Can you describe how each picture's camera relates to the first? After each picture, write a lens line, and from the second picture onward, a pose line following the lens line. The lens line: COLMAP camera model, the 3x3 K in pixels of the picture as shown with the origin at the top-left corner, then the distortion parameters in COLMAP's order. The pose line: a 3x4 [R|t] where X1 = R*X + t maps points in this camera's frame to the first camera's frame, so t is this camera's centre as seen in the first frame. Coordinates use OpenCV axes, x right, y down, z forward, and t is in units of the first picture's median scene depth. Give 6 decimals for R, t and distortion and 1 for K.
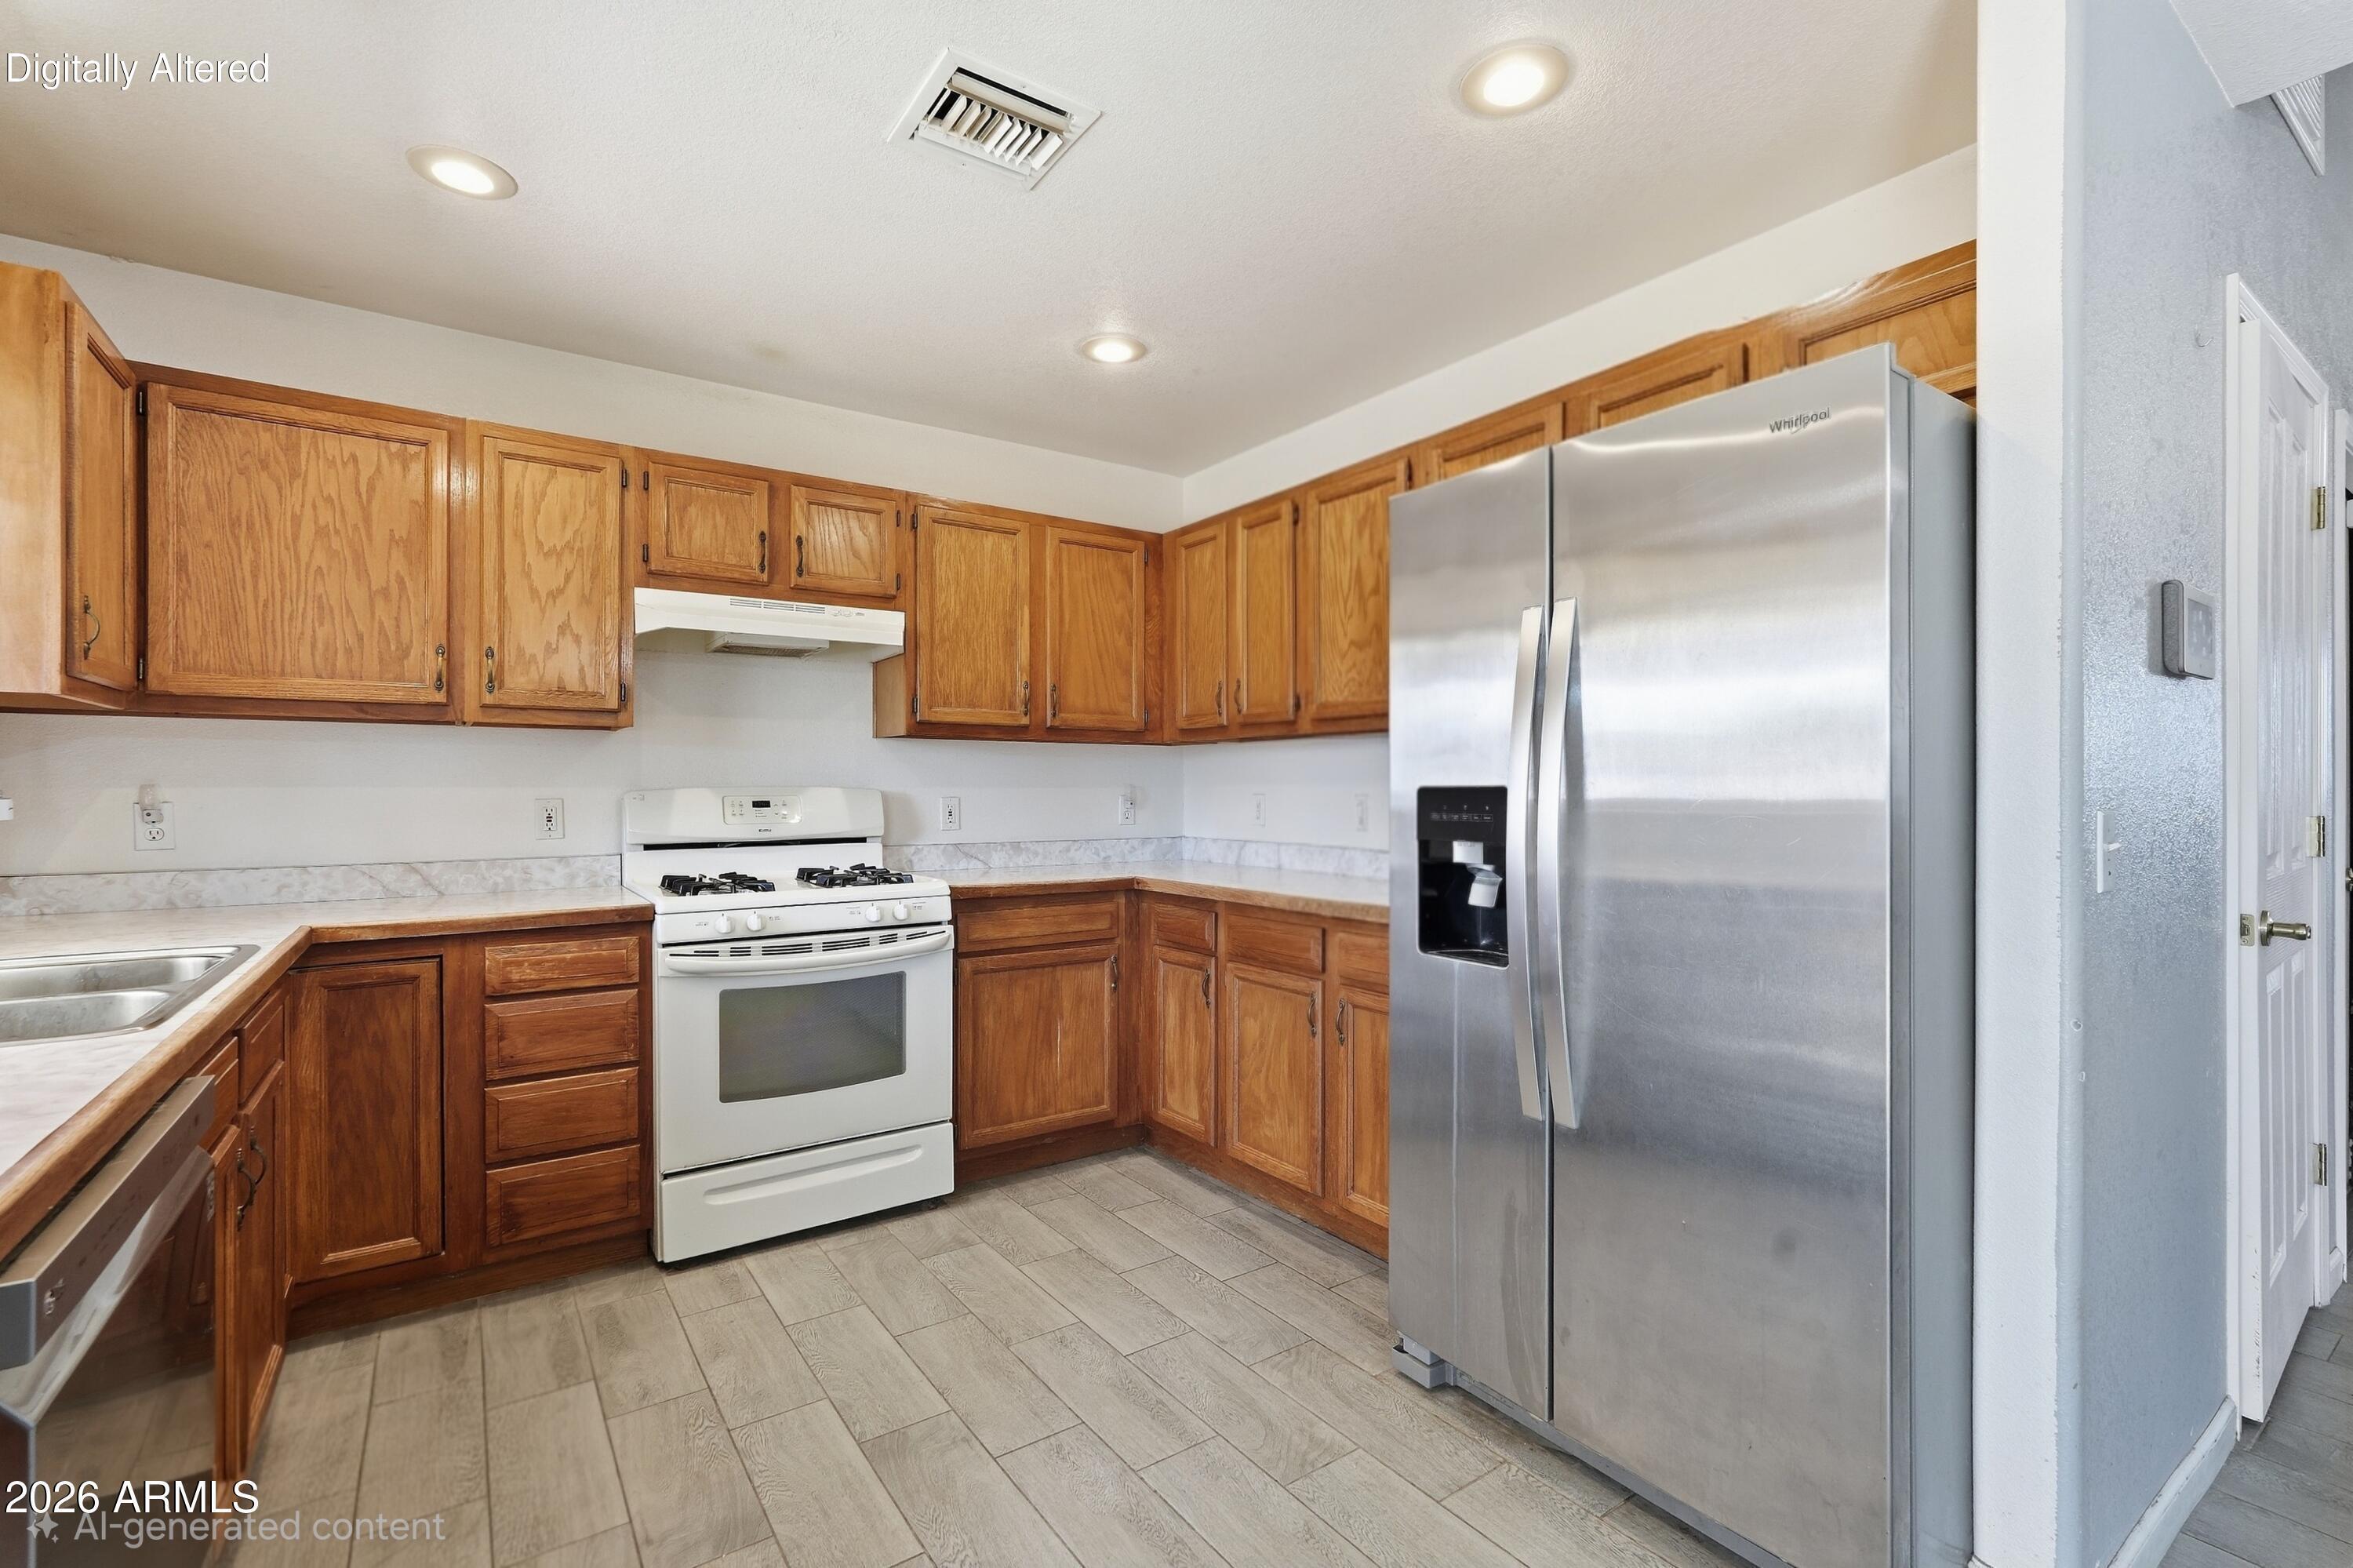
lens RADIAL K [[1041.2, 0, 1176.5], [0, 1041.2, 784.0], [0, 0, 1]] dist [-0.025153, 0.013262]
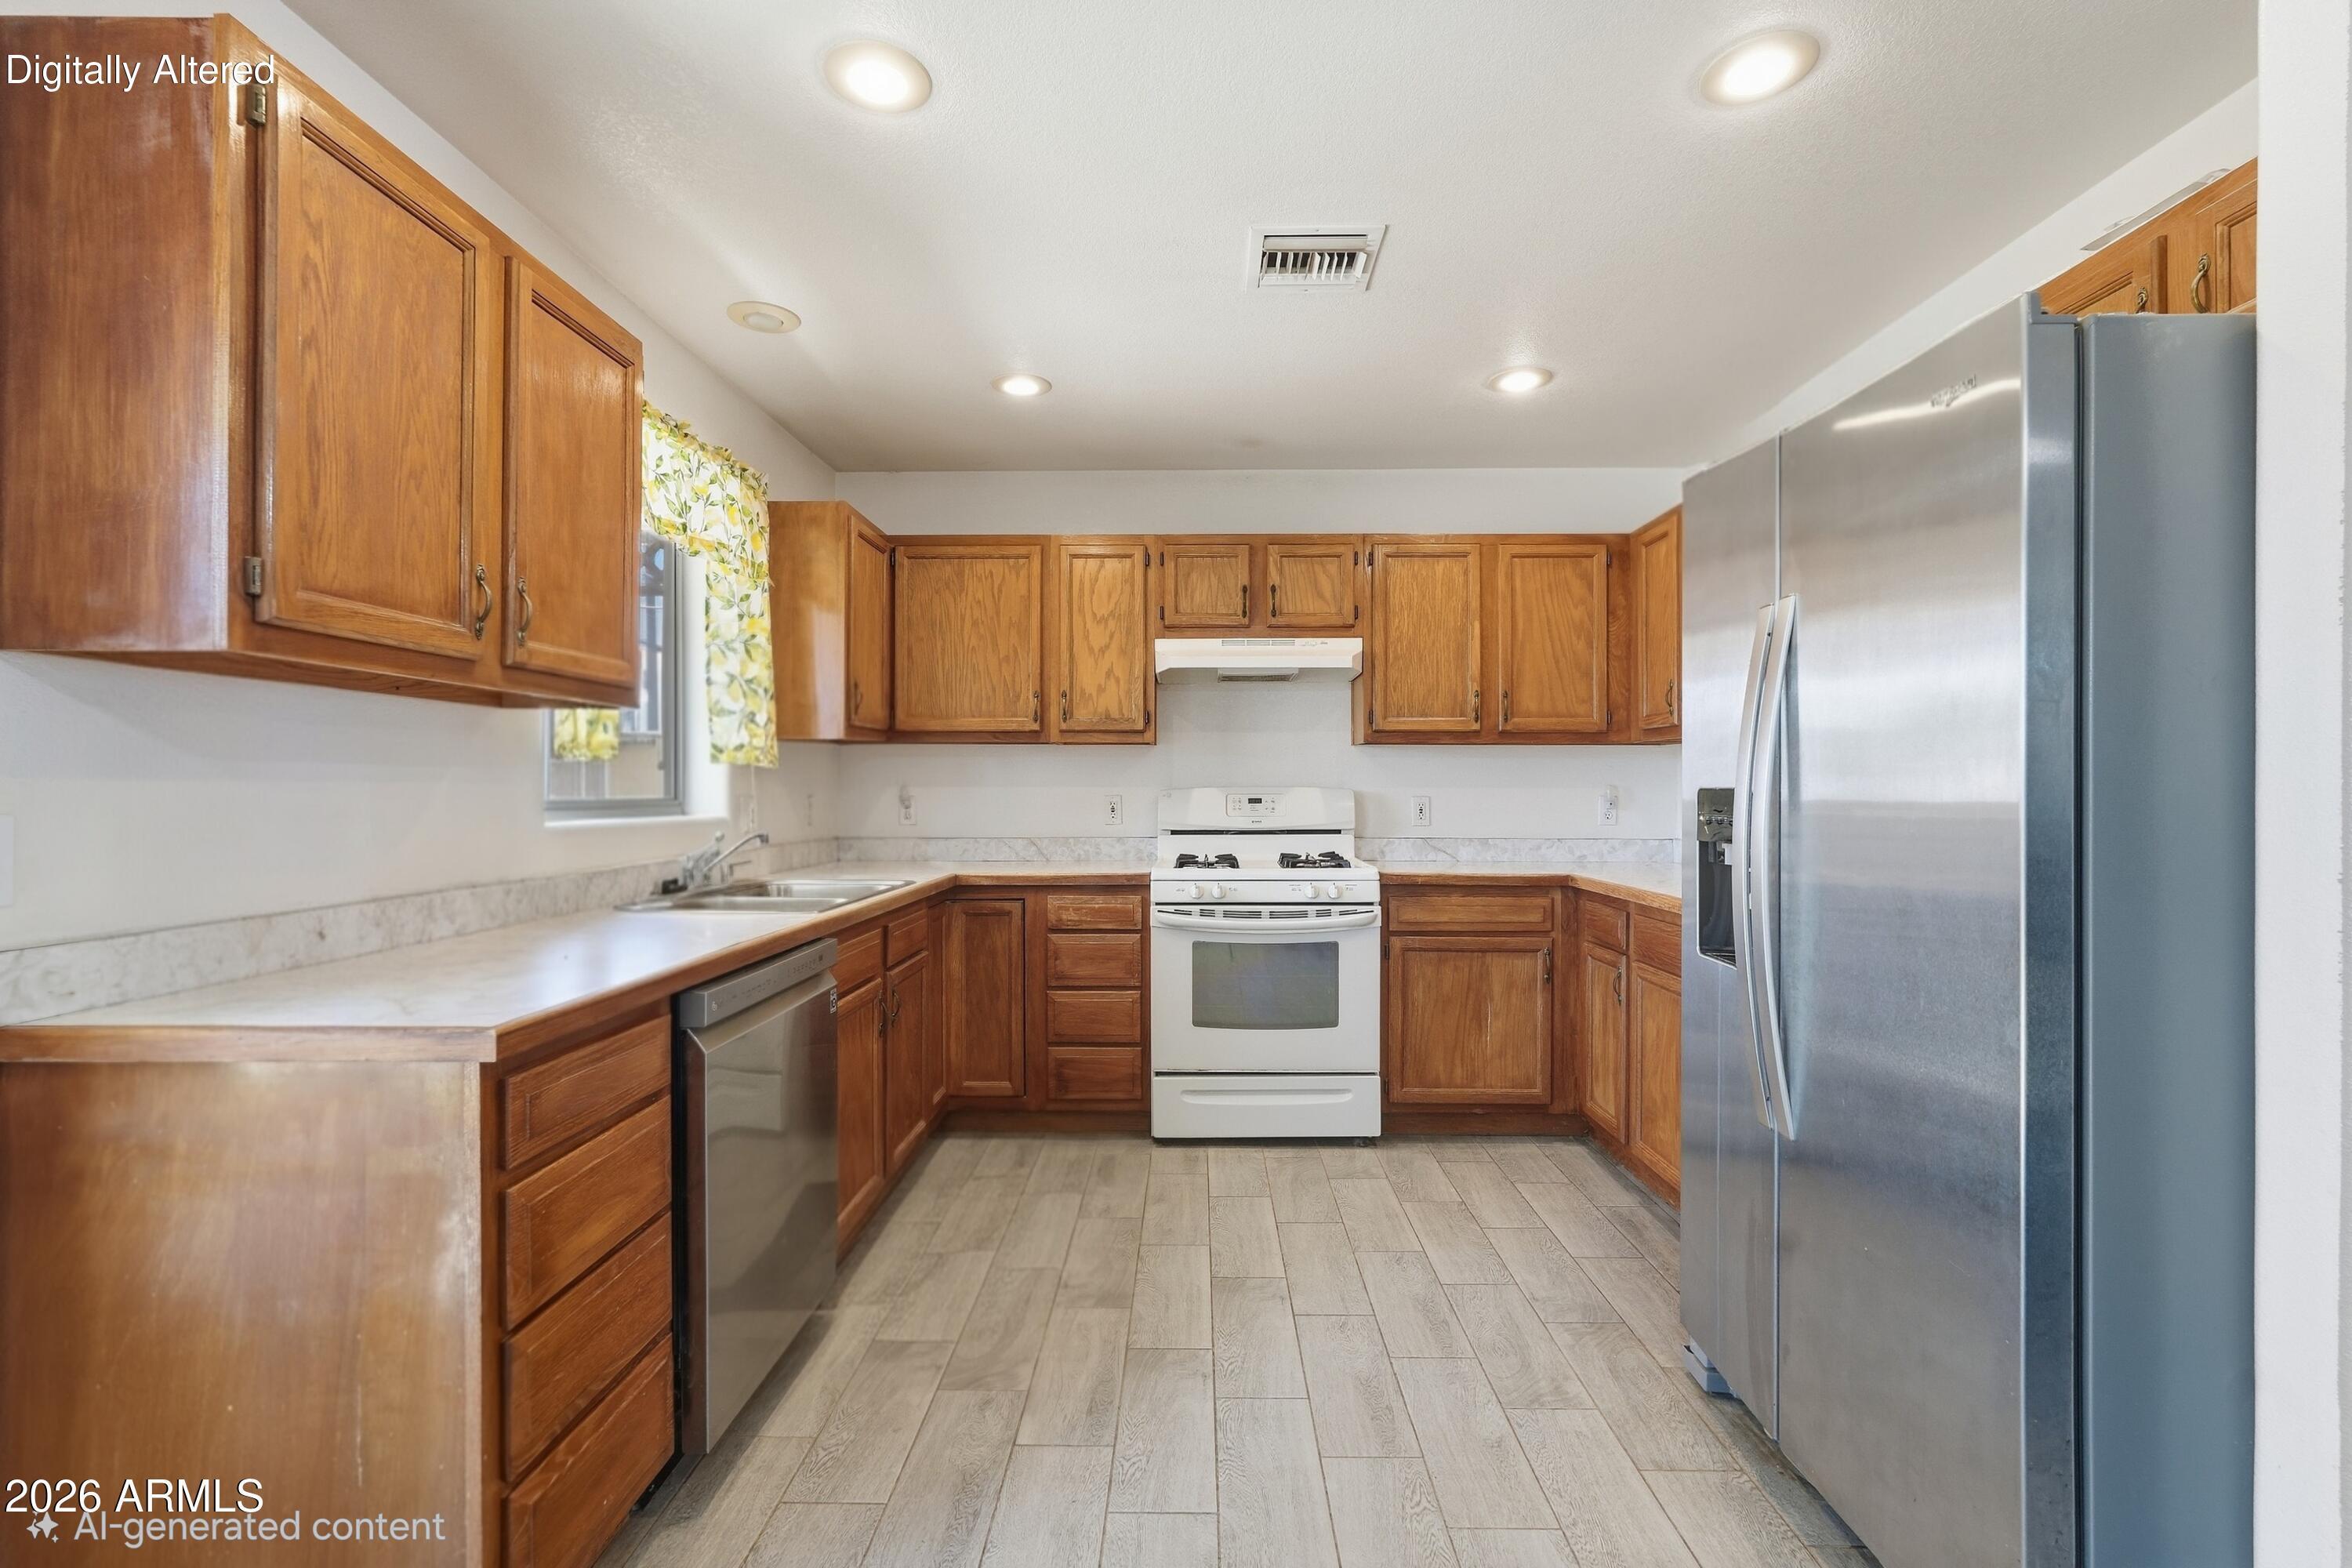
lens RADIAL K [[1040.7, 0, 1176.0], [0, 1040.7, 784.0], [0, 0, 1]] dist [-0.025153, 0.013262]
pose [[0.804169, -0.001042, -0.594400, 0.318293], [0.000731, 0.999999, -0.000763, -0.000131], [0.594400, 0.000179, 0.804169, -0.077341]]
